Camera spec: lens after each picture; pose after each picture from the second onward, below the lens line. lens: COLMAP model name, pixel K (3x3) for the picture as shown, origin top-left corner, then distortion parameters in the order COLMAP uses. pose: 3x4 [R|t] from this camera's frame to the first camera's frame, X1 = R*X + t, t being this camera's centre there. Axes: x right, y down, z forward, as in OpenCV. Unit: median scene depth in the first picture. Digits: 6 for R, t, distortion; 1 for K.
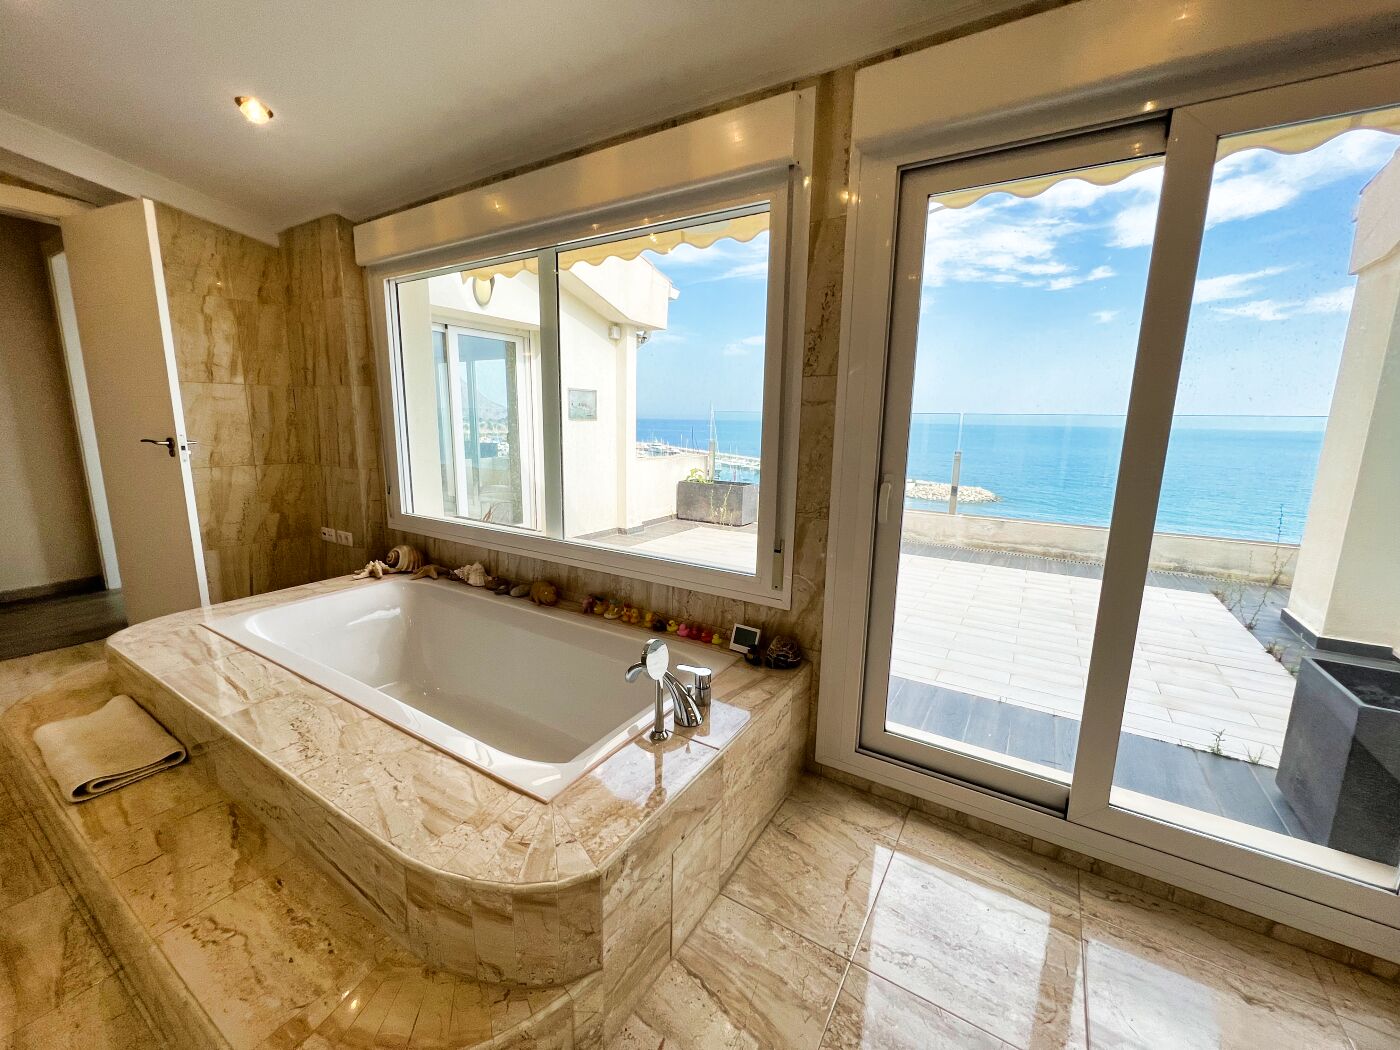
lens RADIAL K [[562.1, 0, 694.1], [0, 562.1, 523.8], [0, 0, 1]] dist [0.000733, 0.000218]
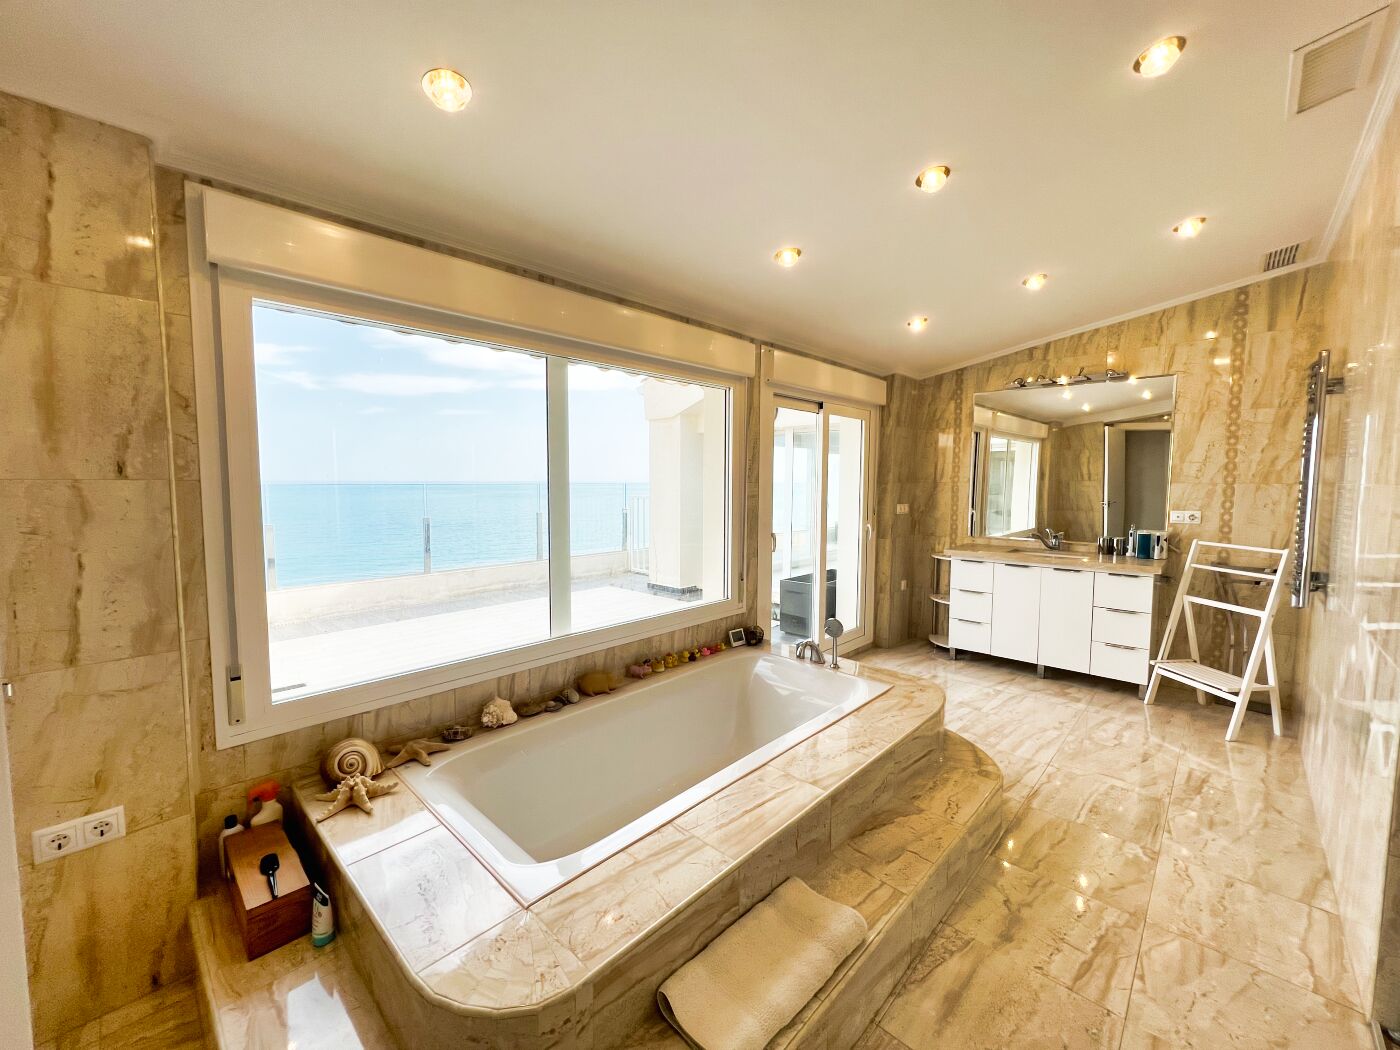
lens RADIAL K [[562.1, 0, 704.0], [0, 562.1, 520.4], [0, 0, 1]] dist [0.000733, 0.000218]
pose [[0.194417, -0.084942, 0.977234, -1.826735], [0.178830, 0.982617, 0.049832, -0.281175], [-0.964480, 0.165070, 0.206228, 0.842290]]
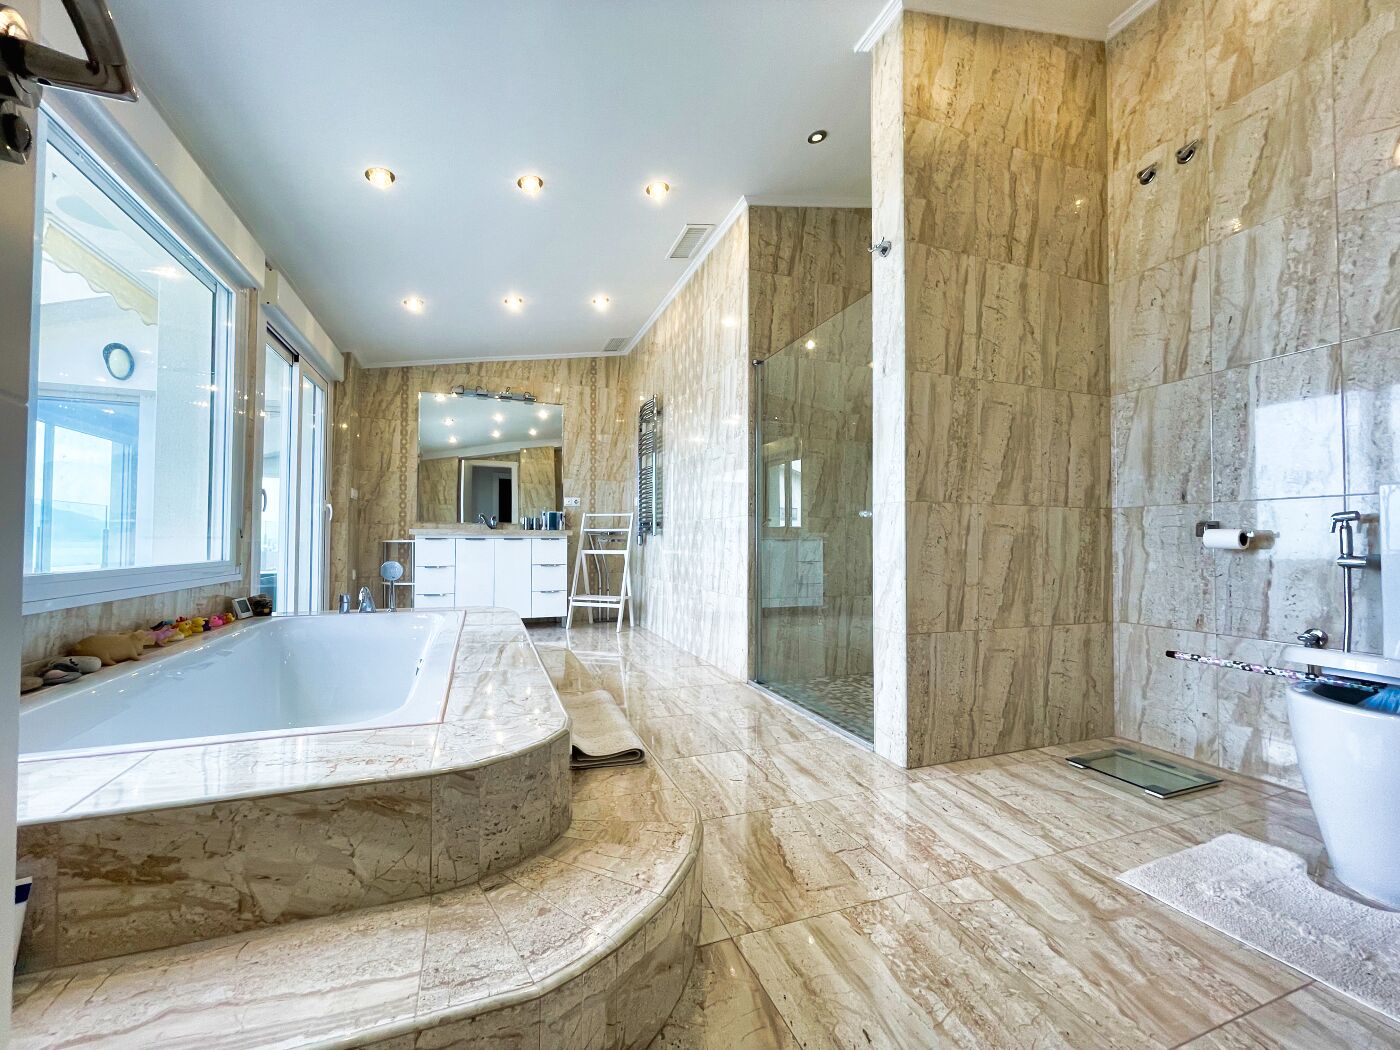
lens RADIAL K [[567.5, 0, 689.3], [0, 567.5, 527.3], [0, 0, 1]] dist [-0.003390, 0.000515]
pose [[-0.789690, -0.005317, 0.613483, -1.833802], [0.095051, 0.986828, 0.130903, -0.060808], [-0.606098, 0.161685, -0.778783, 1.645365]]
